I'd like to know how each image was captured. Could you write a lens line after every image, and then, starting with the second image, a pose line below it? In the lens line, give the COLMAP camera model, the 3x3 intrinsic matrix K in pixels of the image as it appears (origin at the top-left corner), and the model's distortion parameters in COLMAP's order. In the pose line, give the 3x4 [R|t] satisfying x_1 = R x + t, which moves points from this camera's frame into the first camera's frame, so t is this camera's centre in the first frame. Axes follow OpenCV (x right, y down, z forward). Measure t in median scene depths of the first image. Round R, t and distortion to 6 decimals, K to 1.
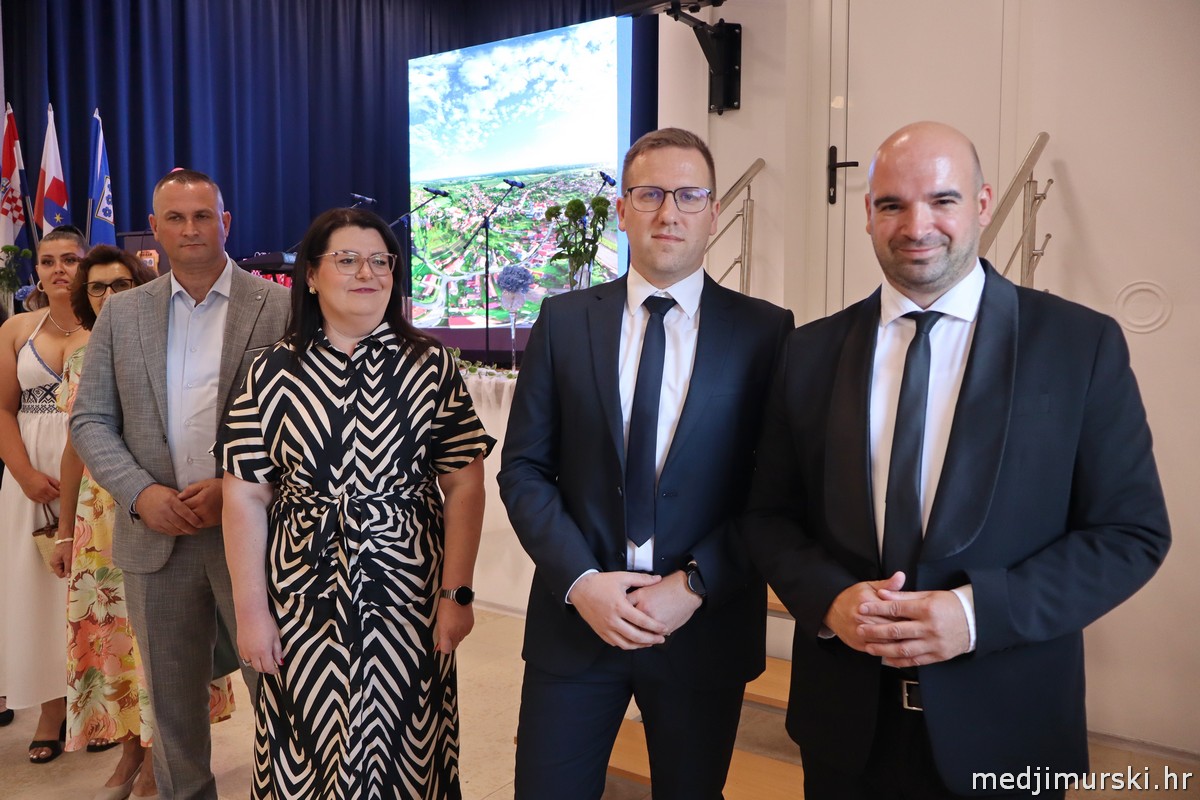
lens RADIAL K [[1005.6, 0, 604.3], [0, 1005.6, 407.3], [0, 0, 1]] dist [-0.020415, -0.006529]
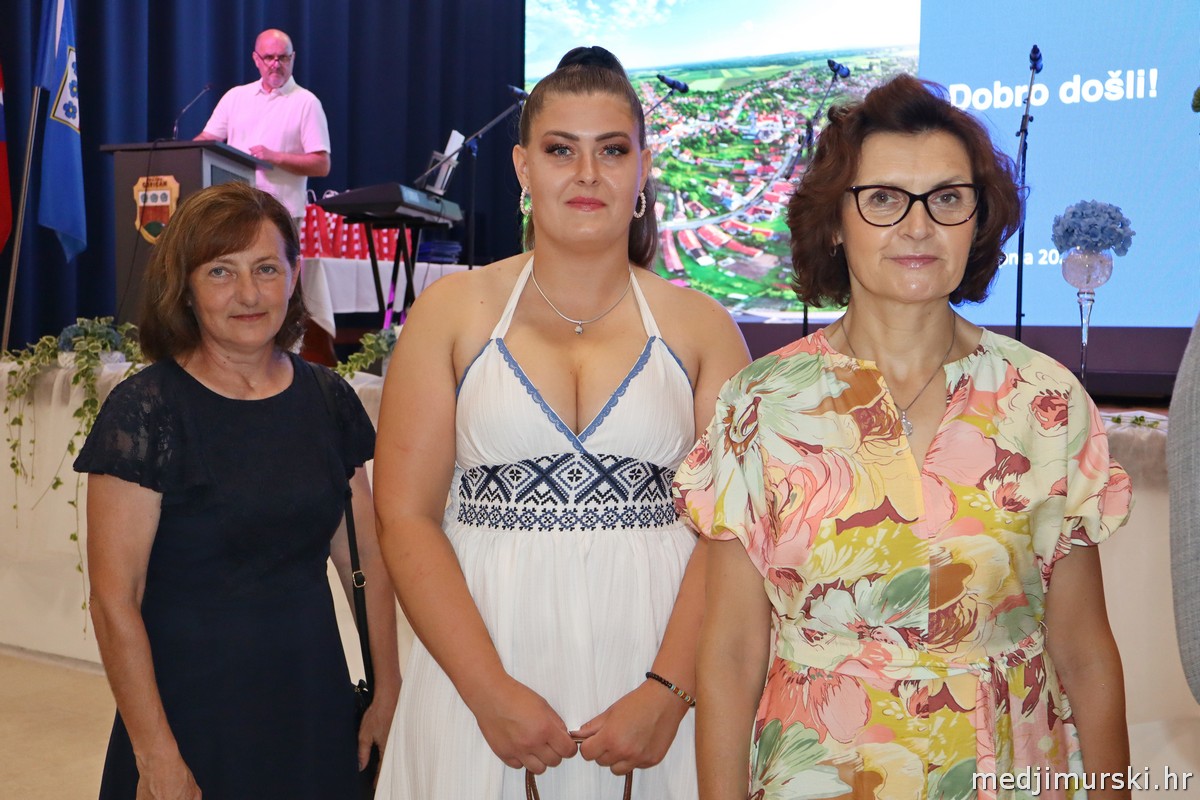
lens RADIAL K [[1445.0, 0, 594.7], [0, 1445.0, 394.7], [0, 0, 1]] dist [-0.004178, 0.000000]
pose [[0.999602, 0.013072, 0.024985, -0.183199], [-0.012353, 0.999511, -0.028720, -0.010255], [-0.025348, 0.028400, 0.999275, 0.143881]]
